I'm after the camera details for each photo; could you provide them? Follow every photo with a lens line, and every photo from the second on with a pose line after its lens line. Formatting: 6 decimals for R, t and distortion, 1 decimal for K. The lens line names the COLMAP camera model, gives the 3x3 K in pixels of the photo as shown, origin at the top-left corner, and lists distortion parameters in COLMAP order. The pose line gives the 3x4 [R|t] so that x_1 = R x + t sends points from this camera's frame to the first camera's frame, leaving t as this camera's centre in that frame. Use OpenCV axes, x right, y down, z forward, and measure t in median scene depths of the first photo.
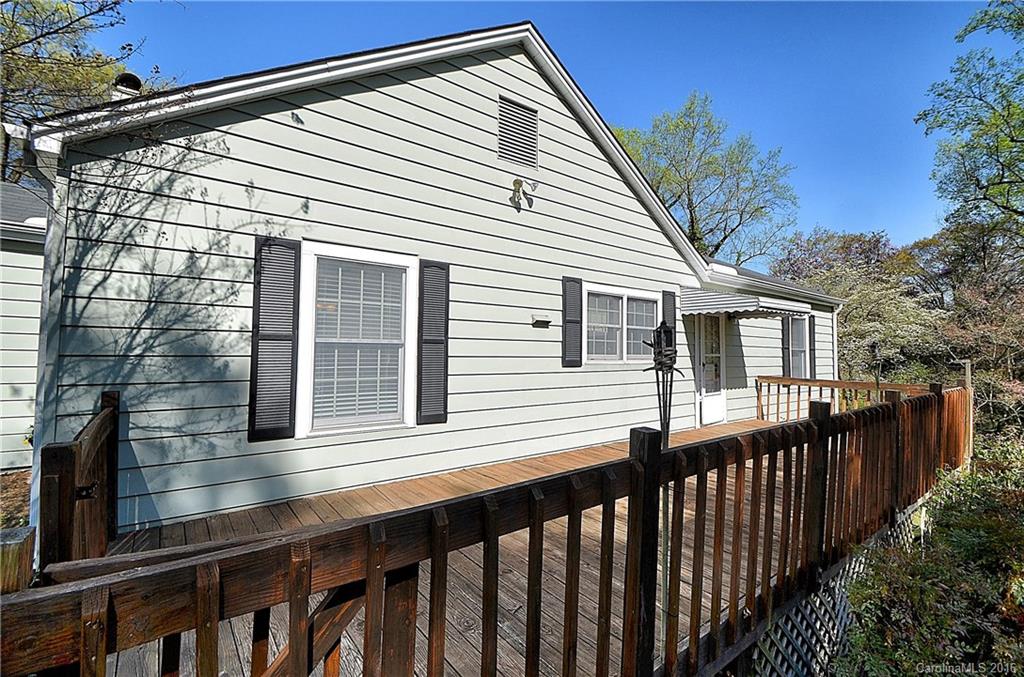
lens RADIAL K [[452.2, 0, 507.4], [0, 452.2, 335.1], [0, 0, 1]] dist [0.006509, -0.012555]
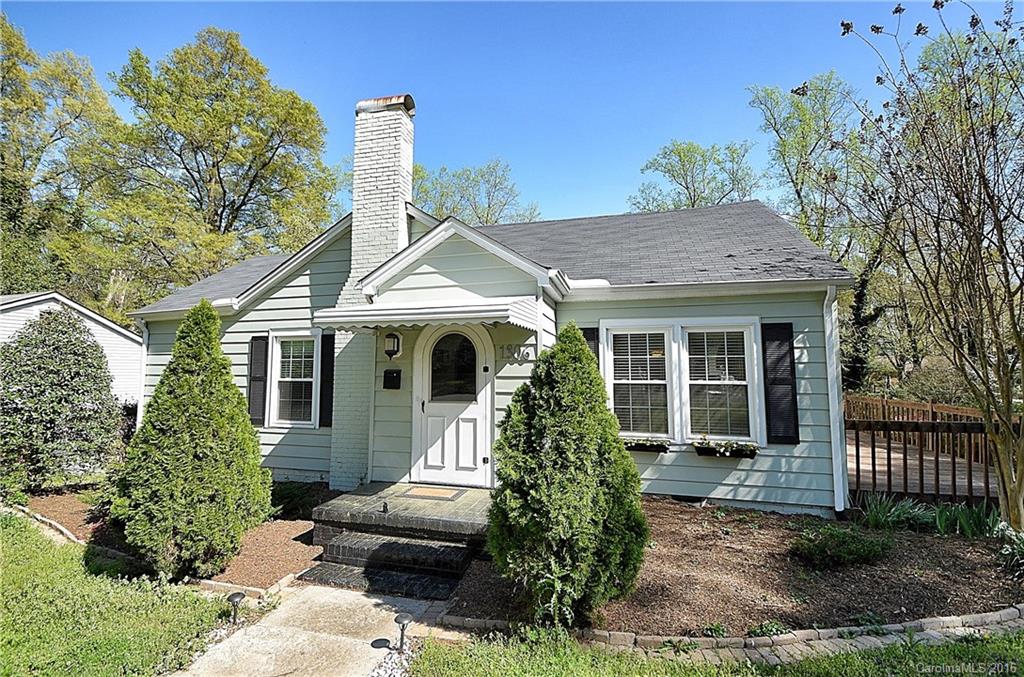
lens RADIAL K [[452.2, 0, 513.9], [0, 452.2, 331.2], [0, 0, 1]] dist [0.006509, -0.012555]
pose [[0.784800, 0.047973, 0.617889, -2.210110], [-0.020527, 0.998465, -0.051449, -0.057449], [-0.619409, 0.027694, 0.784580, 0.268849]]
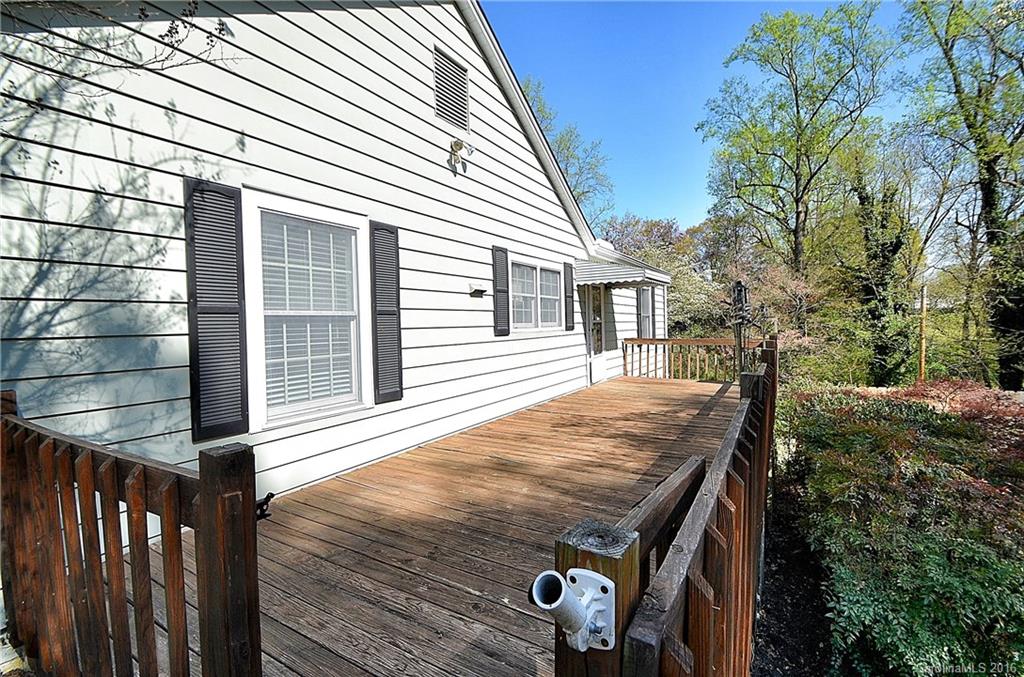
lens RADIAL K [[452.2, 0, 515.4], [0, 452.2, 335.4], [0, 0, 1]] dist [0.006509, -0.012555]
pose [[0.927309, -0.041994, 0.371934, -0.258410], [0.020443, 0.997885, 0.061701, 0.009139], [-0.373738, -0.049612, 0.926206, 0.056018]]
